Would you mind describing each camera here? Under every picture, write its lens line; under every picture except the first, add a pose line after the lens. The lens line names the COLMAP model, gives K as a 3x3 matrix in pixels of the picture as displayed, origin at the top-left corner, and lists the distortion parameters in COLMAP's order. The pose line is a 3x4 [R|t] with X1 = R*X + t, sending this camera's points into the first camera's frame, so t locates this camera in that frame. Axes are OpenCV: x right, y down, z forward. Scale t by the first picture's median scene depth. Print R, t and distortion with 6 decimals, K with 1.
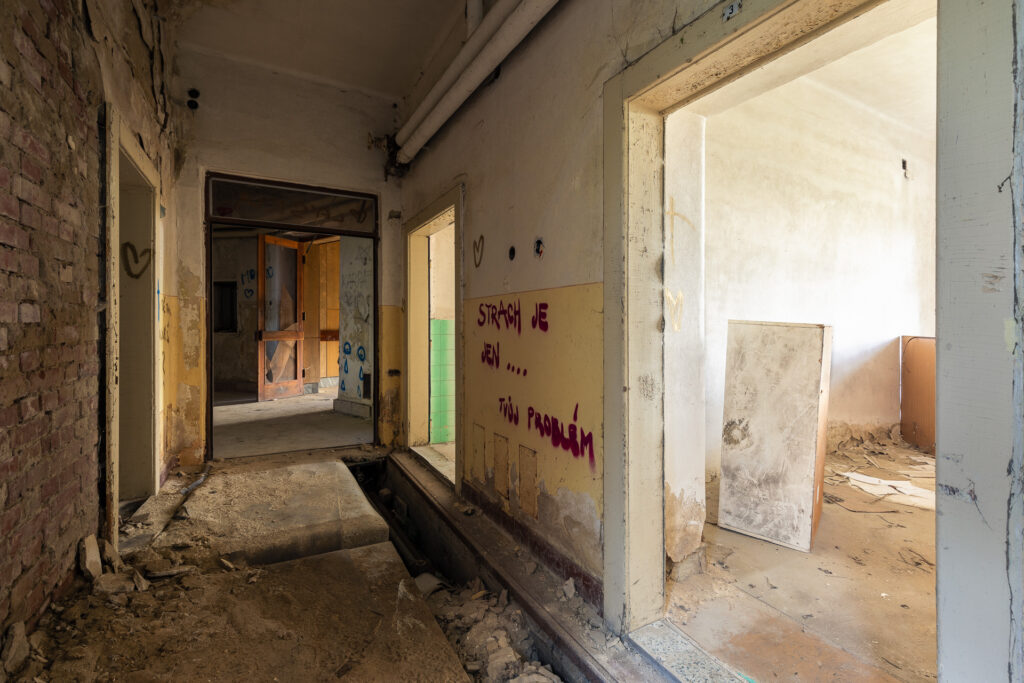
lens RADIAL K [[456.5, 0, 522.3], [0, 456.5, 325.2], [0, 0, 1]] dist [0.000978, 0.000054]
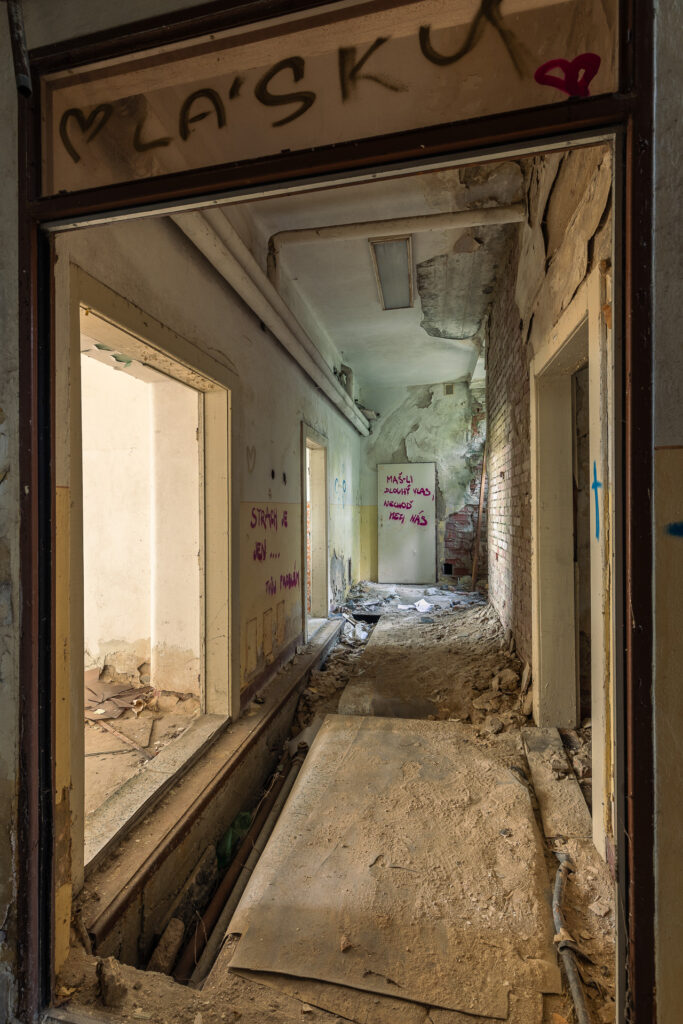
lens RADIAL K [[456.5, 0, 338.6], [0, 456.5, 510.4], [0, 0, 1]] dist [0.000978, 0.000054]
pose [[-0.750759, 0.001313, 0.660575, -1.004933], [0.004346, 0.999986, 0.002952, -0.044306], [-0.660562, 0.005087, -0.750754, 1.750513]]
